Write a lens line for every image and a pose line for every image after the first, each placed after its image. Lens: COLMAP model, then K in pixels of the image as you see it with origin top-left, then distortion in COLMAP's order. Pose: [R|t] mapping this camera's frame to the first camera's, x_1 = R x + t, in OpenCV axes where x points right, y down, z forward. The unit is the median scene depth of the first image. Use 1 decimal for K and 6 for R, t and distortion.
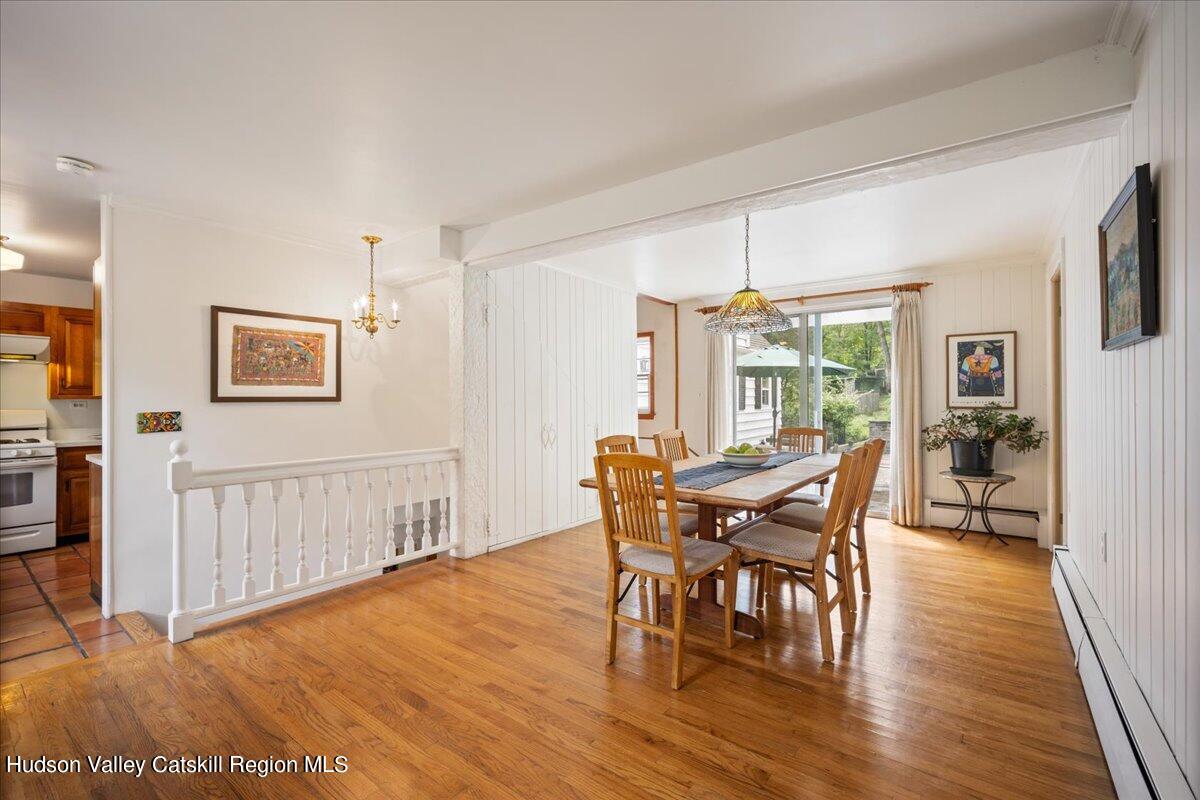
lens RADIAL K [[519.8, 0, 601.5], [0, 519.8, 399.1], [0, 0, 1]] dist [0.000885, 0.000530]
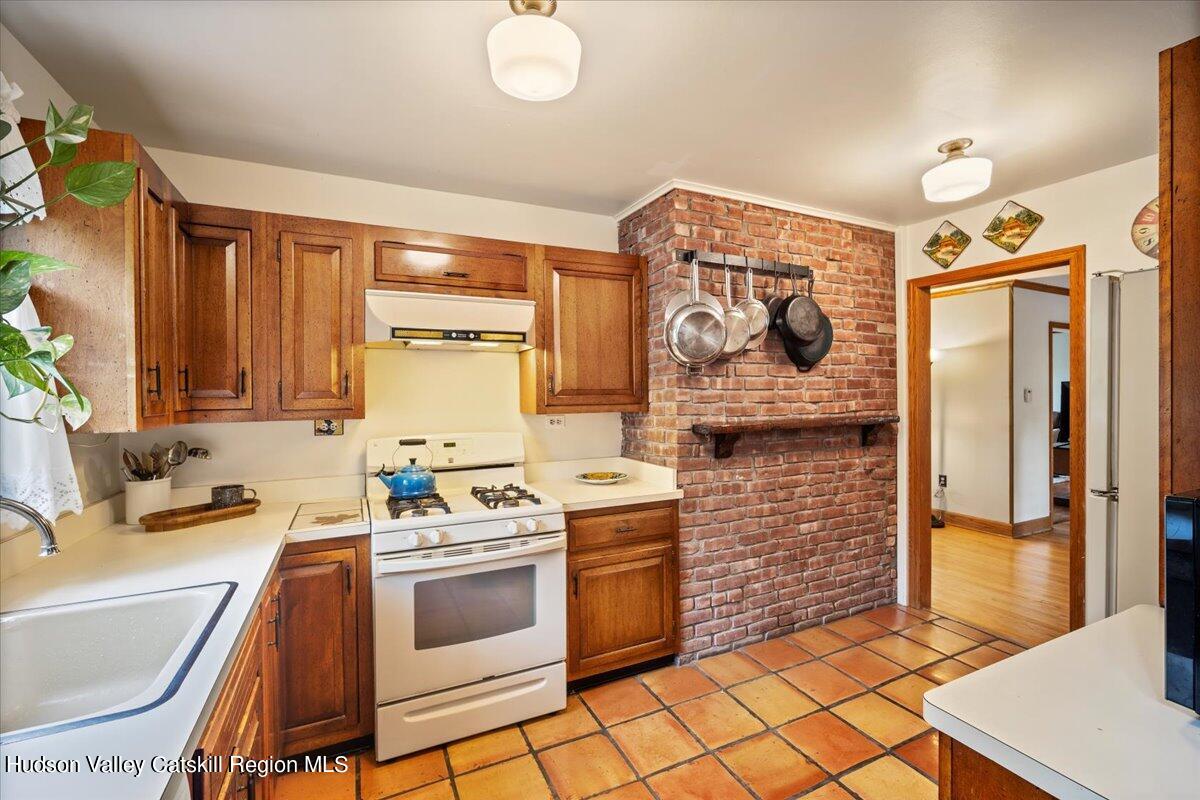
lens RADIAL K [[519.8, 0, 602.4], [0, 519.8, 398.6], [0, 0, 1]] dist [0.000885, 0.000530]
pose [[0.886757, -0.006891, -0.462184, -0.765225], [0.015901, 0.999752, 0.015602, -0.025505], [0.461961, -0.021184, 0.886647, 0.562002]]
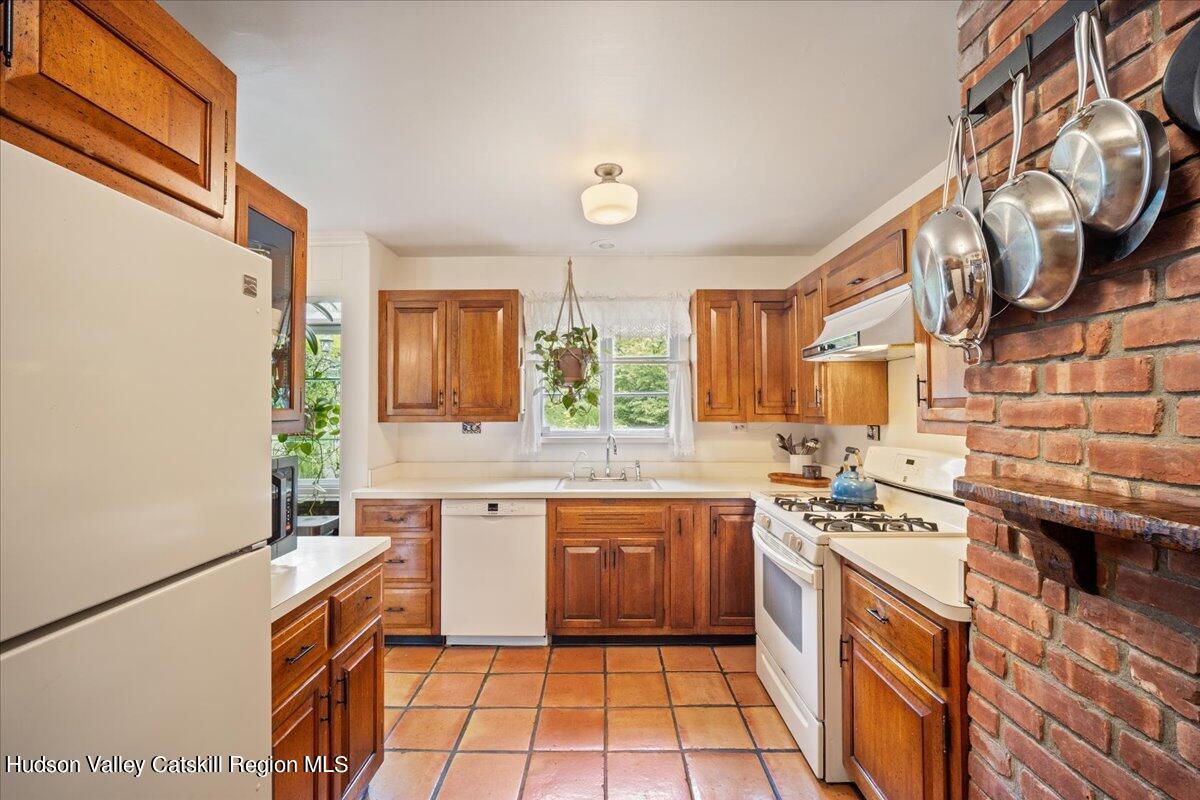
lens RADIAL K [[519.8, 0, 602.6], [0, 519.8, 397.2], [0, 0, 1]] dist [0.000885, 0.000530]
pose [[-0.803348, -0.017709, -0.595247, -0.631968], [-0.002066, 0.999635, -0.026952, -0.016883], [0.595507, -0.020422, -0.803091, 1.235499]]
